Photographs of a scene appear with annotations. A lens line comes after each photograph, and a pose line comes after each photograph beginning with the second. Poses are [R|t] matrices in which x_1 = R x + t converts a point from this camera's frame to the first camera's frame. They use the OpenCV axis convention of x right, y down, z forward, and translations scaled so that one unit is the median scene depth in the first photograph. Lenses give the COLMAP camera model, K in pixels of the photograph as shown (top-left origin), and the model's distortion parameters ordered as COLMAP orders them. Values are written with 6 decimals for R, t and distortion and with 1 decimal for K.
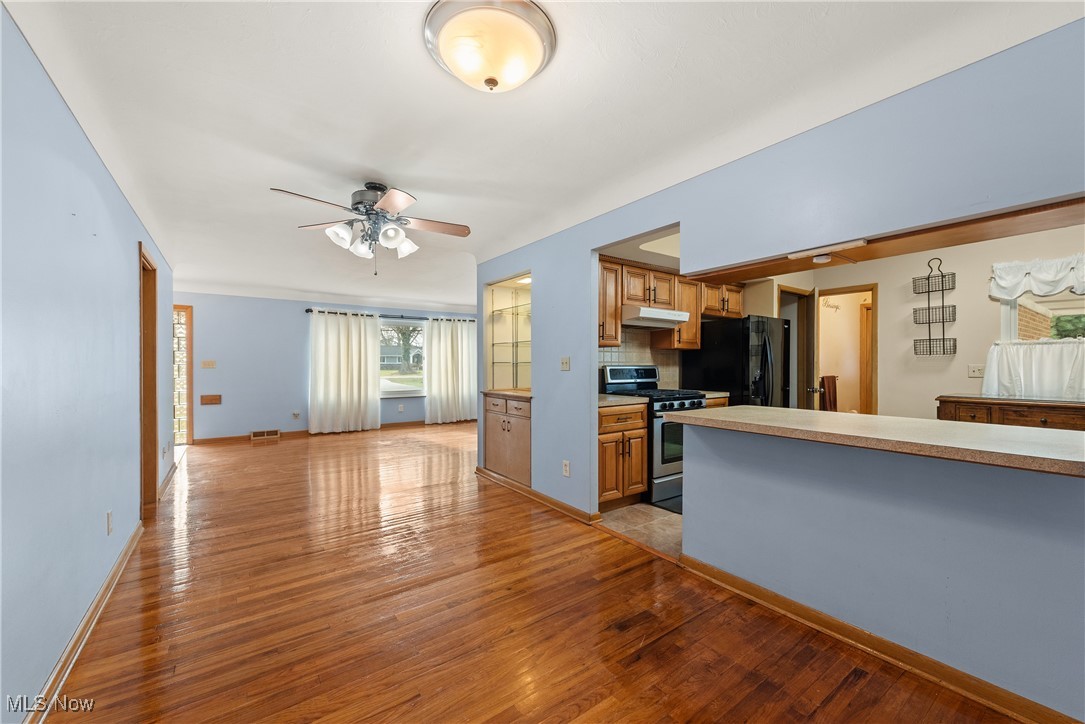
lens RADIAL K [[428.0, 0, 542.1], [0, 428.0, 367.4], [0, 0, 1]] dist [0.001394, -0.000564]
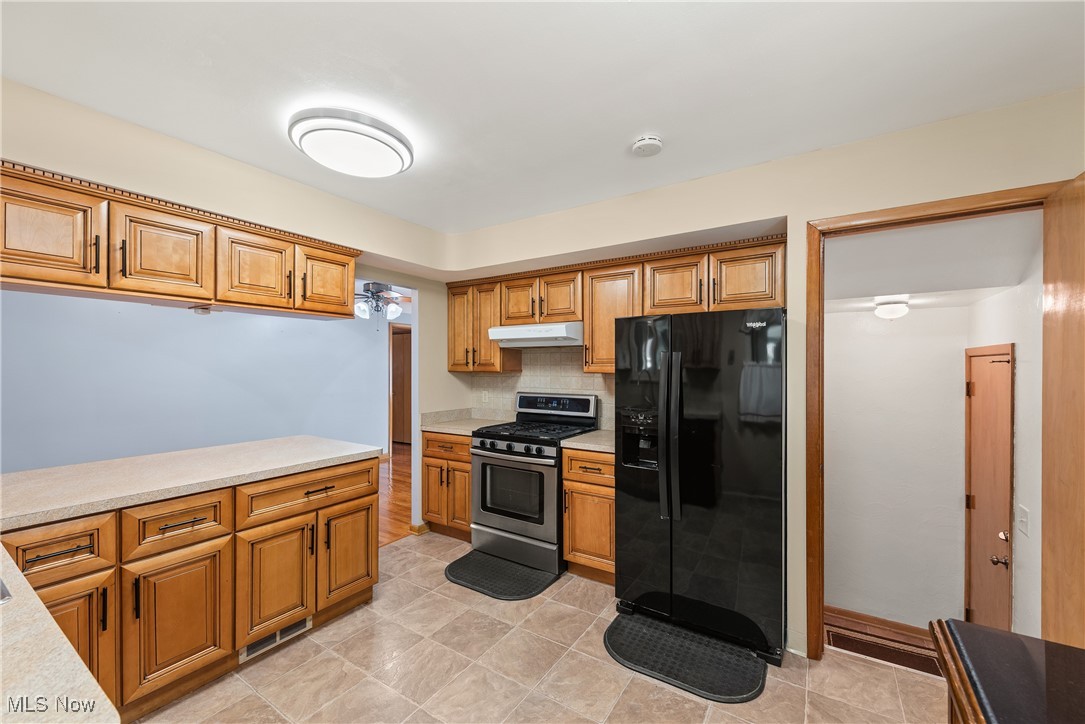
lens RADIAL K [[428.0, 0, 536.8], [0, 428.0, 369.9], [0, 0, 1]] dist [0.001394, -0.000564]
pose [[0.355272, 0.007458, -0.934733, 1.091152], [-0.008948, 0.999949, 0.004577, -0.059673], [0.934720, 0.006738, 0.355321, 0.770226]]
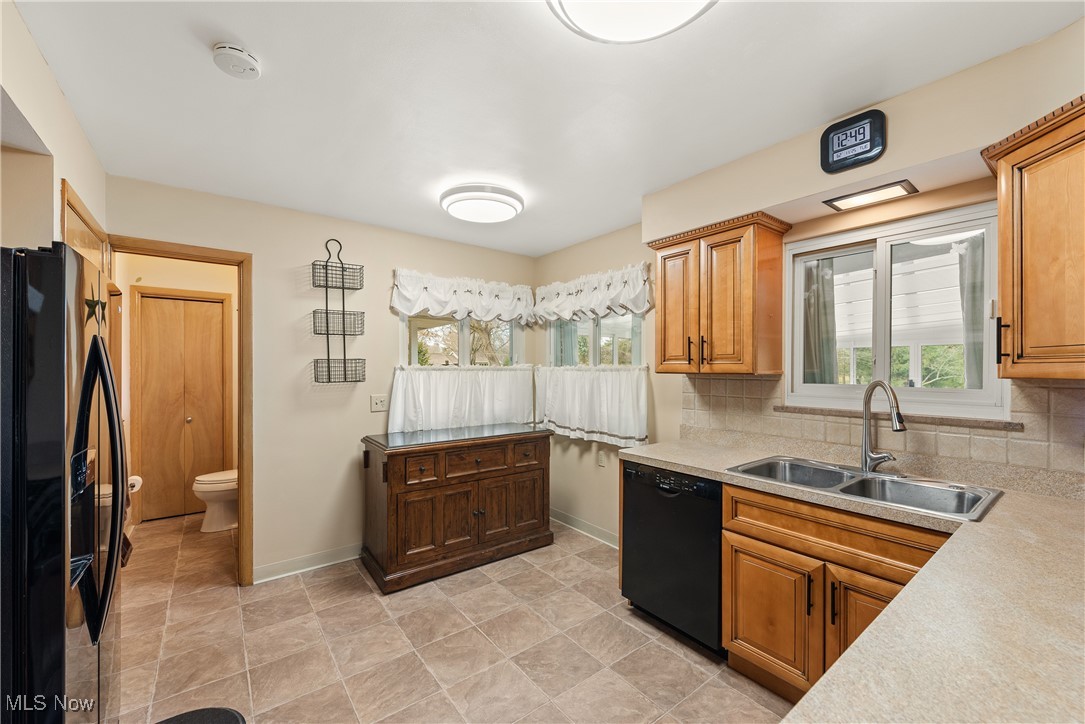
lens RADIAL K [[428.0, 0, 546.6], [0, 428.0, 369.5], [0, 0, 1]] dist [0.001394, -0.000564]
pose [[-0.033188, -0.001146, 0.999448, 0.273336], [0.006899, 0.999975, 0.001376, -0.056980], [-0.999425, 0.006940, -0.033179, 0.829550]]
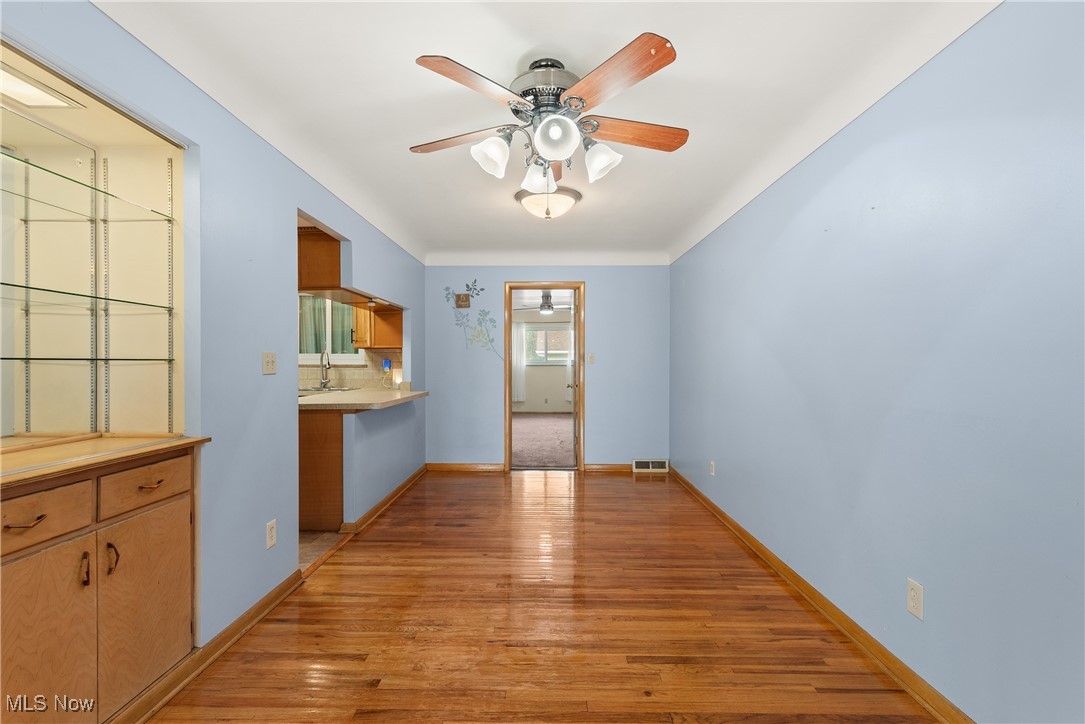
lens RADIAL K [[499.6, 0, 540.8], [0, 499.6, 359.6], [0, 0, 1]] dist [0.008791, -0.003603]
pose [[-0.799390, 0.008091, 0.600758, -0.627858], [0.010798, 0.999941, 0.000900, -0.009871], [-0.600716, 0.007206, -0.799430, 1.220649]]
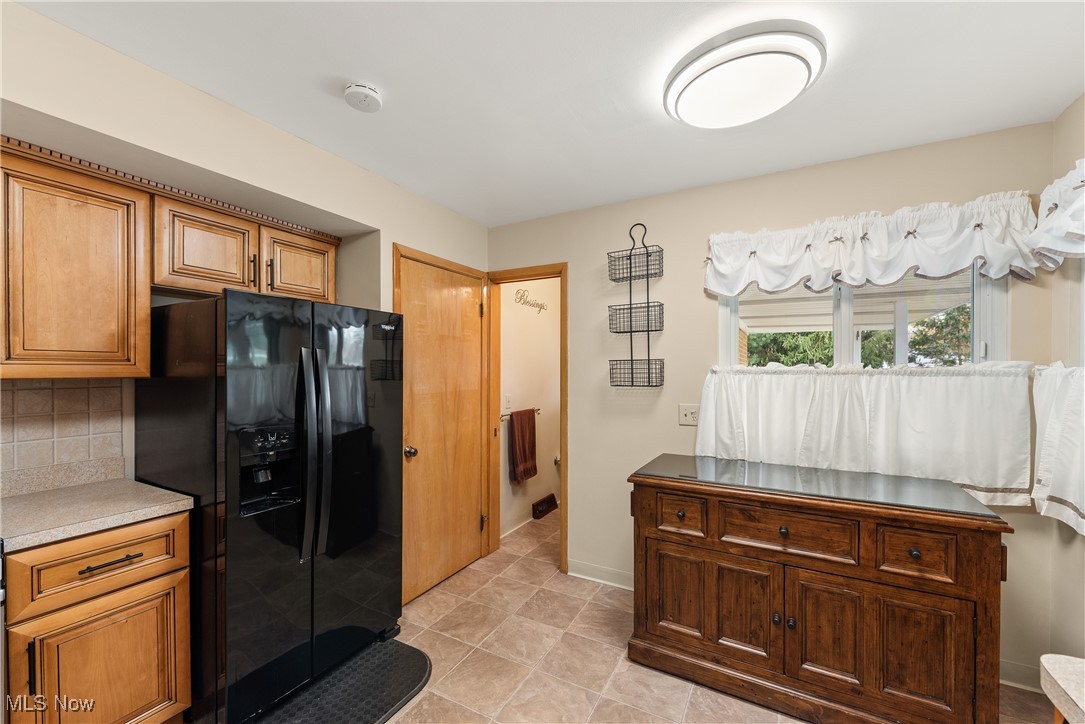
lens RADIAL K [[428.0, 0, 544.9], [0, 428.0, 376.4], [0, 0, 1]] dist [0.001394, -0.000564]
pose [[0.901890, -0.002981, 0.431956, 0.654567], [0.000260, 0.999980, 0.006358, -0.055656], [-0.431966, -0.005622, 0.901872, 0.624222]]
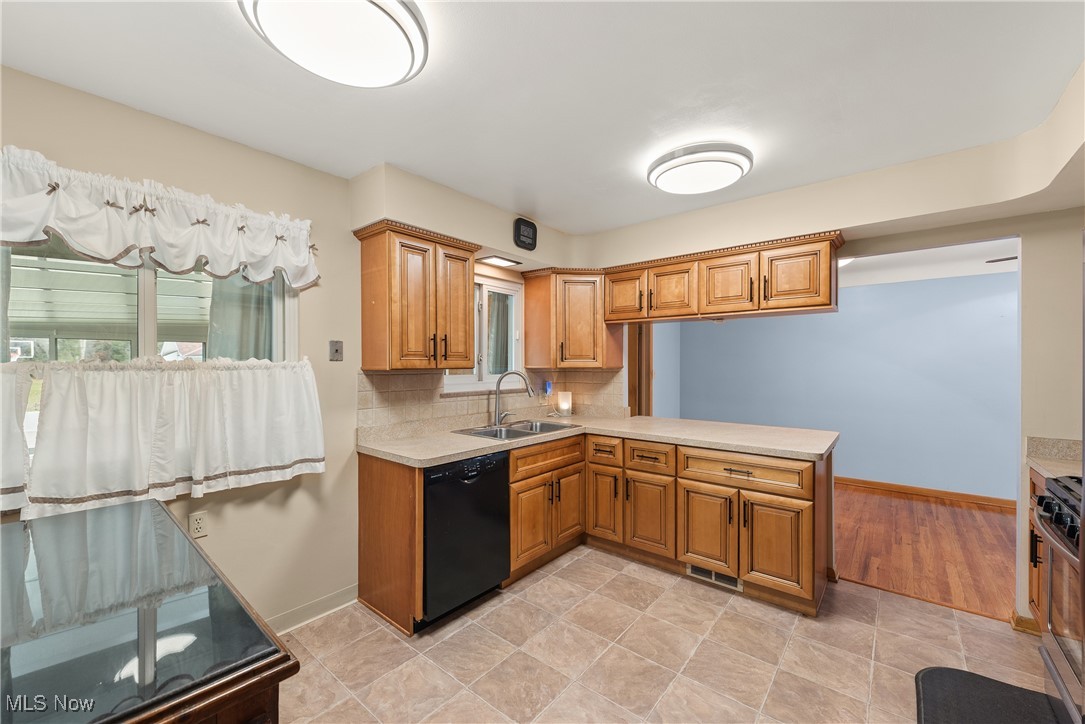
lens RADIAL K [[428.0, 0, 541.8], [0, 428.0, 363.9], [0, 0, 1]] dist [0.001394, -0.000564]
pose [[-0.969946, 0.005062, -0.243269, 0.890444], [0.003282, 0.999965, 0.007722, -0.060993], [0.243300, 0.006692, -0.969928, 1.273515]]
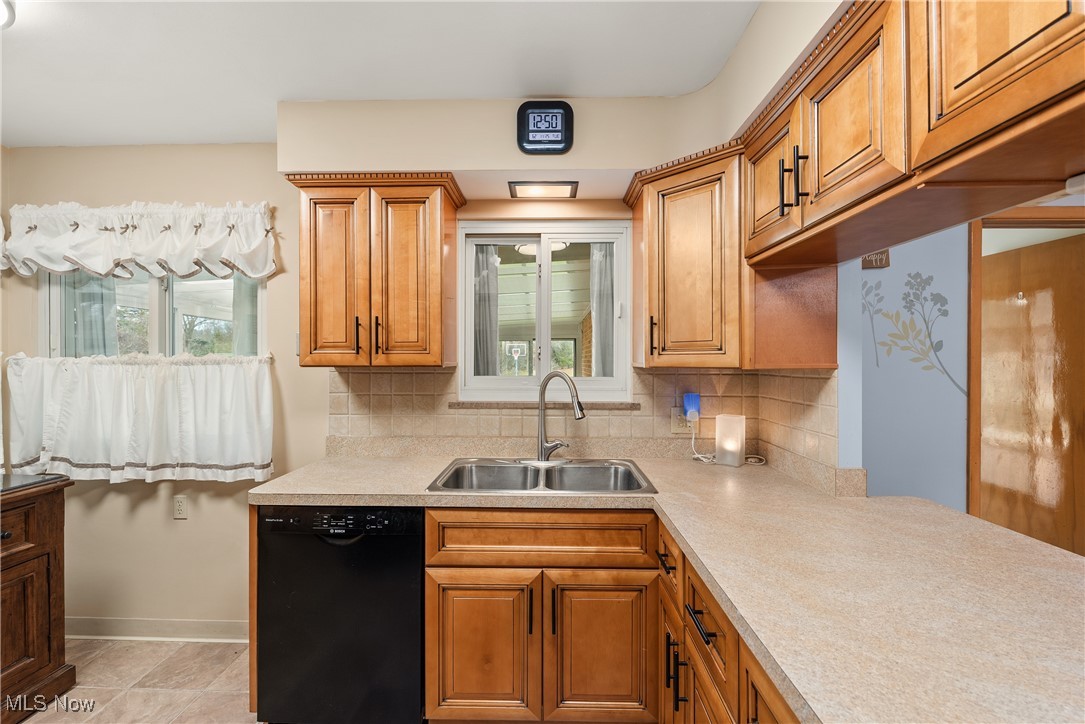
lens RADIAL K [[469.1, 0, 537.3], [0, 469.1, 362.2], [0, 0, 1]] dist [-0.001337, -0.001577]
pose [[-0.792260, 0.000372, 0.610184, 0.430628], [0.007362, 0.999933, 0.008948, -0.056708], [-0.610139, 0.011582, -0.792209, 0.881444]]
